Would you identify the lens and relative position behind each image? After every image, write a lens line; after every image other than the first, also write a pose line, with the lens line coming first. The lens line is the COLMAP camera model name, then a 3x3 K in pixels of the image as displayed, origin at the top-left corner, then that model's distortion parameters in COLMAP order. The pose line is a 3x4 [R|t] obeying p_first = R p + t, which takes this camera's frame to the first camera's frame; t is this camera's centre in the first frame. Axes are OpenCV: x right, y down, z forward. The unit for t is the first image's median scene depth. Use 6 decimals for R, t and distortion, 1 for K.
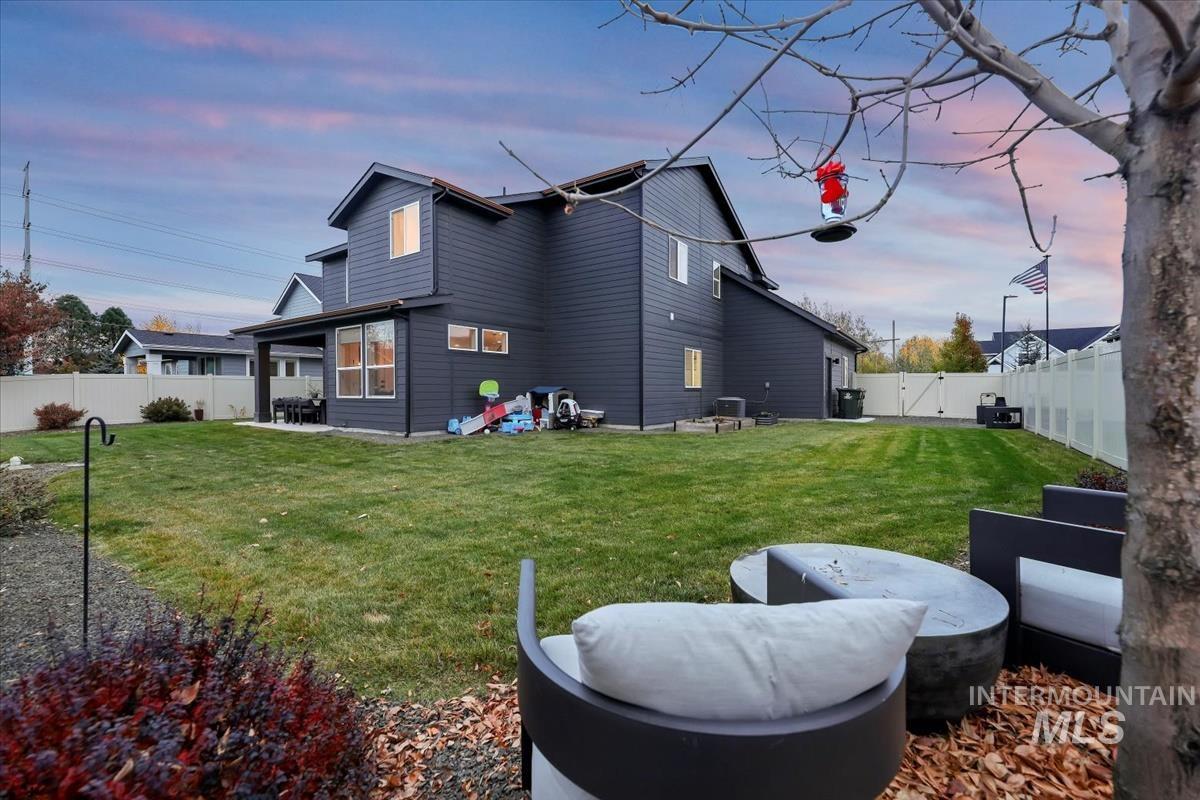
lens RADIAL K [[484.8, 0, 604.6], [0, 484.8, 391.0], [0, 0, 1]] dist [-0.000368, -0.000153]
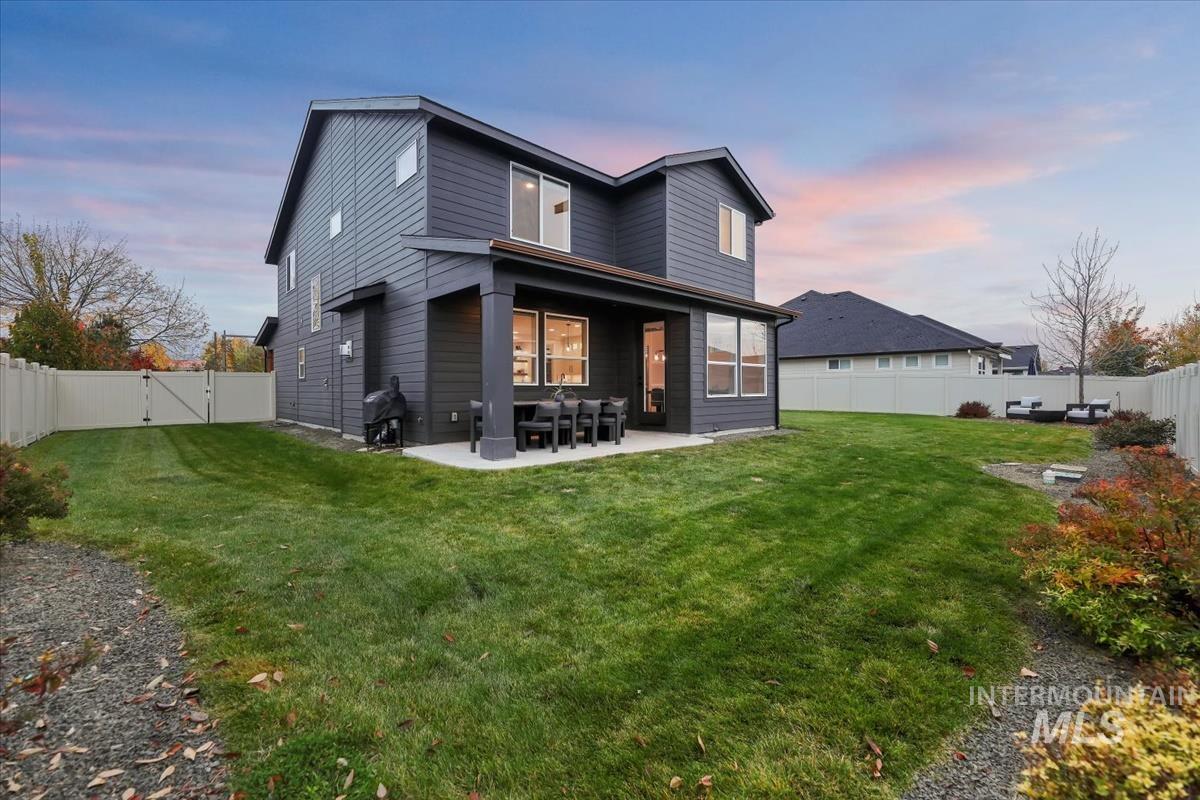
lens RADIAL K [[484.8, 0, 604.6], [0, 484.8, 391.0], [0, 0, 1]] dist [-0.000368, -0.000153]
pose [[0.213207, 0.000547, 0.977007, -1.474457], [0.005496, 0.999983, -0.001760, 0.003724], [-0.976992, 0.005744, 0.213200, 1.050362]]
